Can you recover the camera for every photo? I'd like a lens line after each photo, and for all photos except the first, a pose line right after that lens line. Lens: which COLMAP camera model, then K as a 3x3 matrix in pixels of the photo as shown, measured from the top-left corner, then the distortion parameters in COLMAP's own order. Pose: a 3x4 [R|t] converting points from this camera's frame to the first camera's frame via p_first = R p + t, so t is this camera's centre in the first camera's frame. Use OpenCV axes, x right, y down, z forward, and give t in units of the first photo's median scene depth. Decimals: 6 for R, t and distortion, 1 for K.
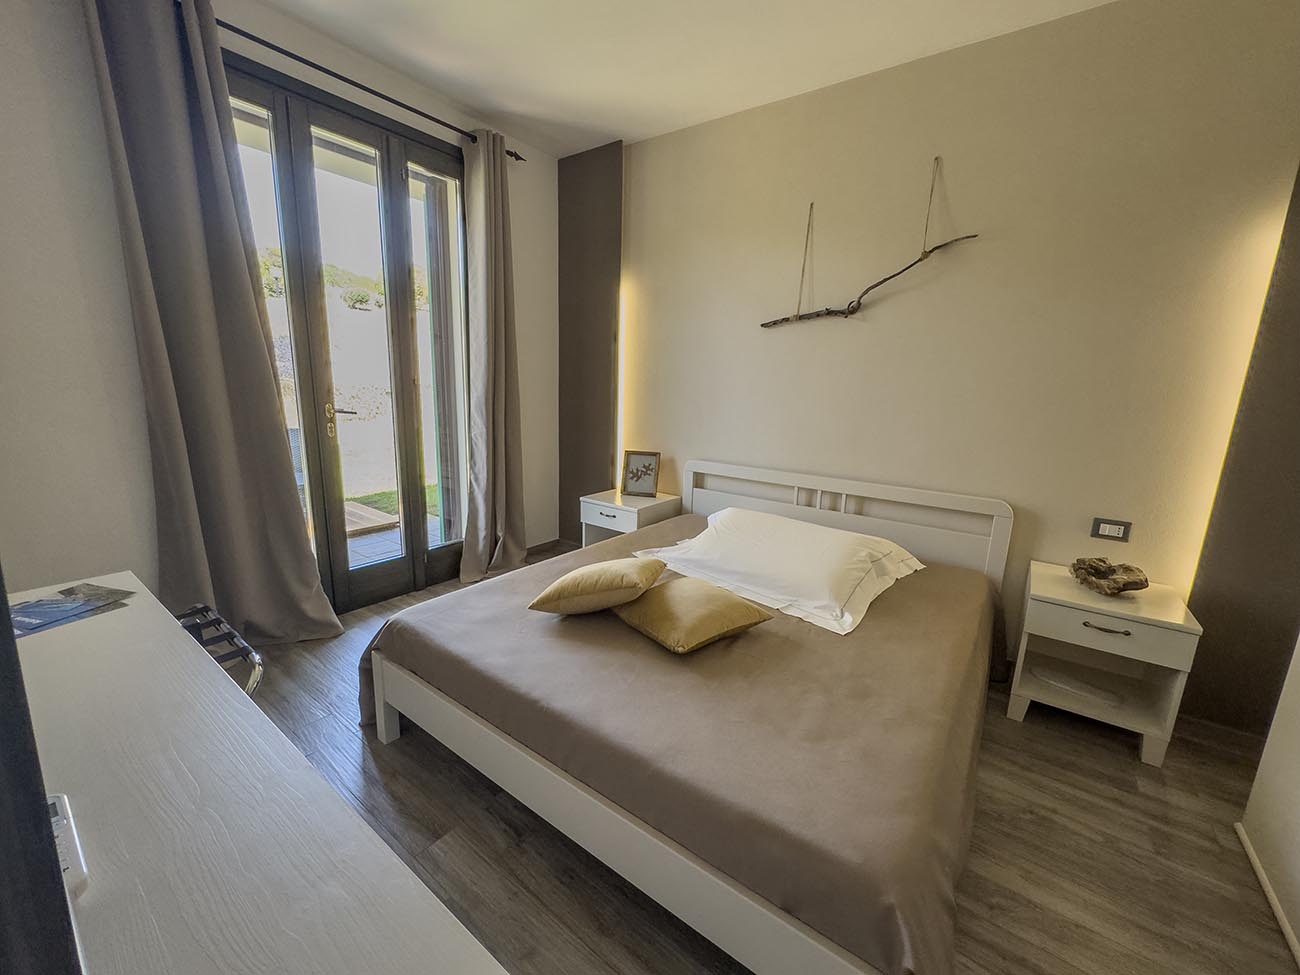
lens RADIAL K [[518.3, 0, 649.3], [0, 518.3, 486.0], [0, 0, 1]] dist [-0.006037, 0.000658]
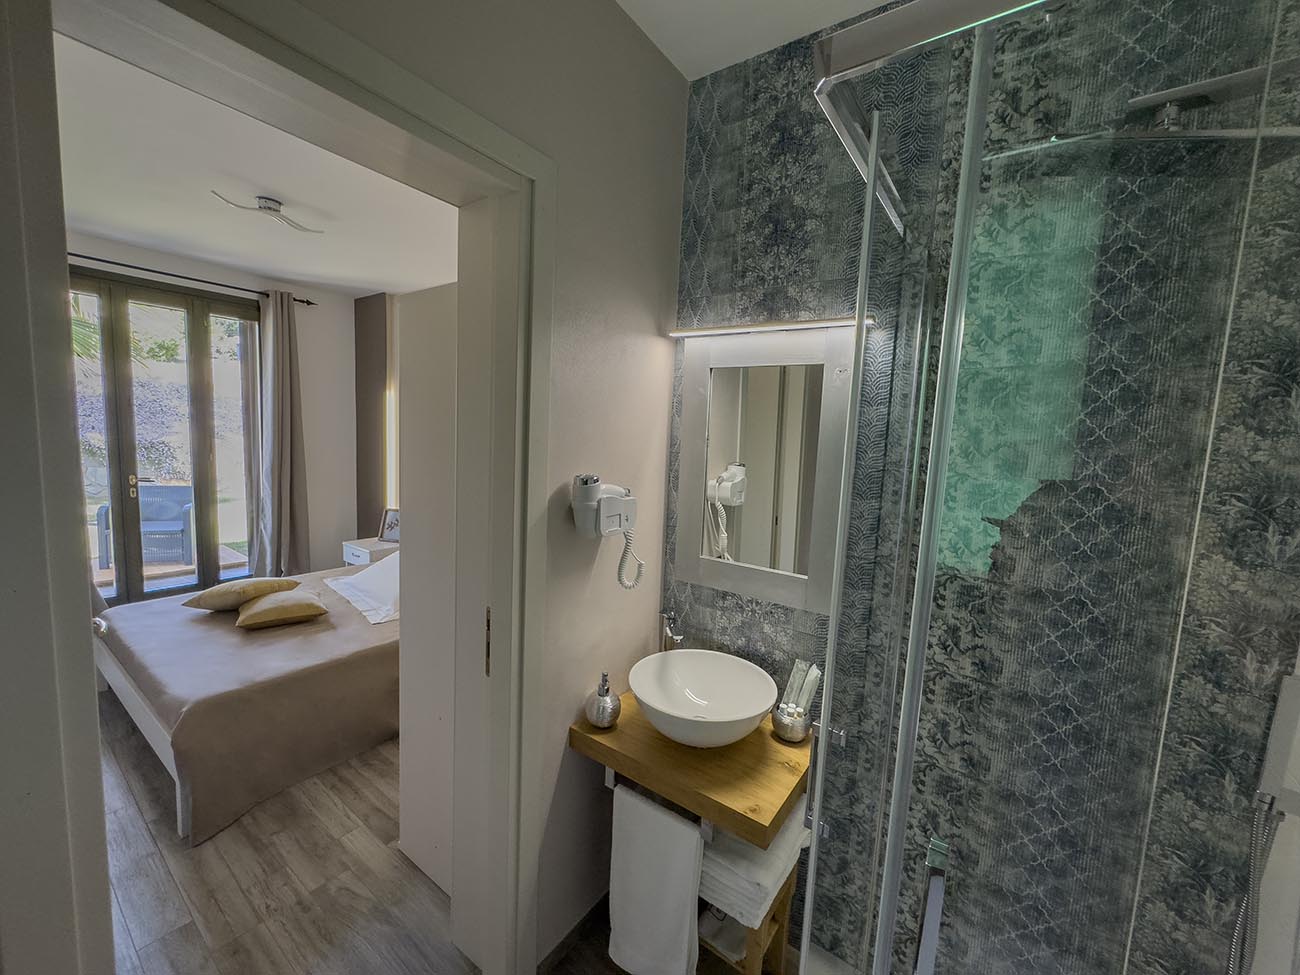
lens RADIAL K [[518.3, 0, 654.1], [0, 518.3, 486.6], [0, 0, 1]] dist [-0.006037, 0.000658]
pose [[0.999776, 0.012337, 0.017198, 0.927251], [-0.010586, 0.995088, -0.098423, 0.002704], [-0.018328, 0.098219, 0.994996, -0.534421]]
